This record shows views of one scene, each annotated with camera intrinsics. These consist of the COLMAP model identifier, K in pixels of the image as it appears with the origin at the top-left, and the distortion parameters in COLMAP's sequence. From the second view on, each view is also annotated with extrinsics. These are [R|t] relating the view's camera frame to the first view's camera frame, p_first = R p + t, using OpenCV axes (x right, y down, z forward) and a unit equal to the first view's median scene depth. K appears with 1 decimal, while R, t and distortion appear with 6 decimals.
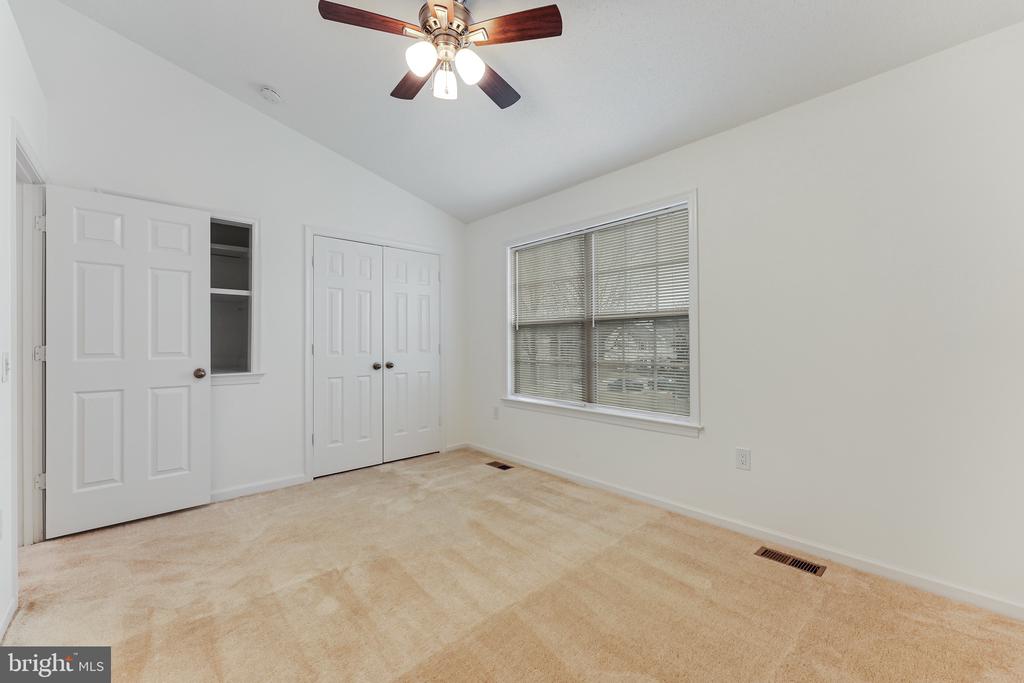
lens RADIAL K [[414.9, 0, 510.9], [0, 414.9, 343.5], [0, 0, 1]] dist [0.000512, 0.000541]
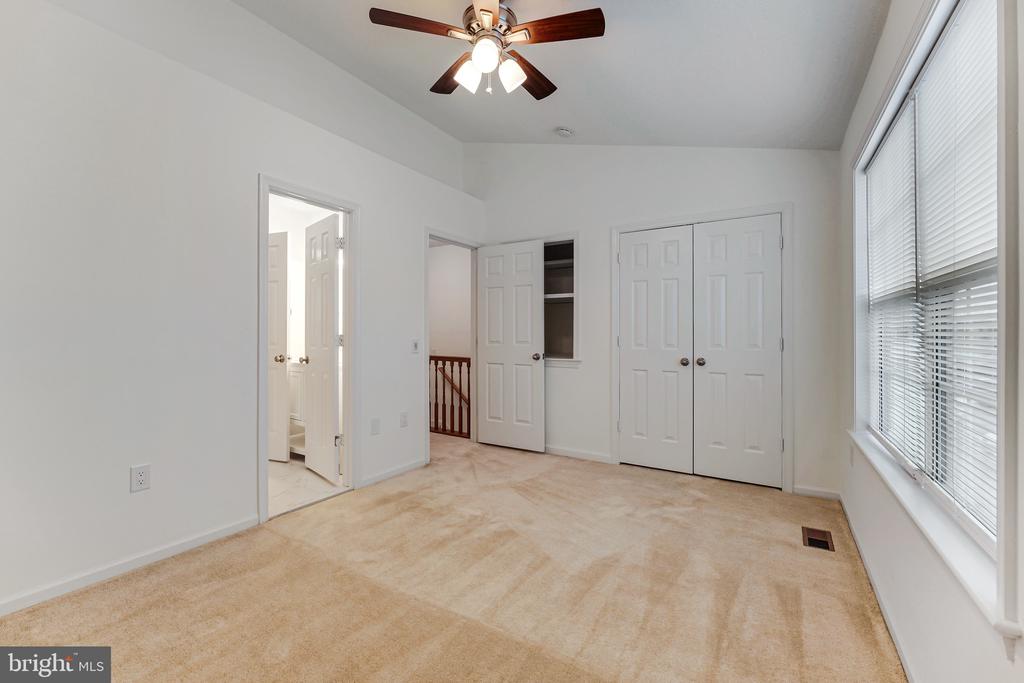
lens RADIAL K [[414.9, 0, 504.1], [0, 414.9, 341.2], [0, 0, 1]] dist [0.000512, 0.000541]
pose [[0.269249, 0.014589, -0.962960, 0.515286], [-0.004177, 0.999894, 0.013980, 0.000493], [0.963062, 0.000258, 0.269281, 0.476128]]
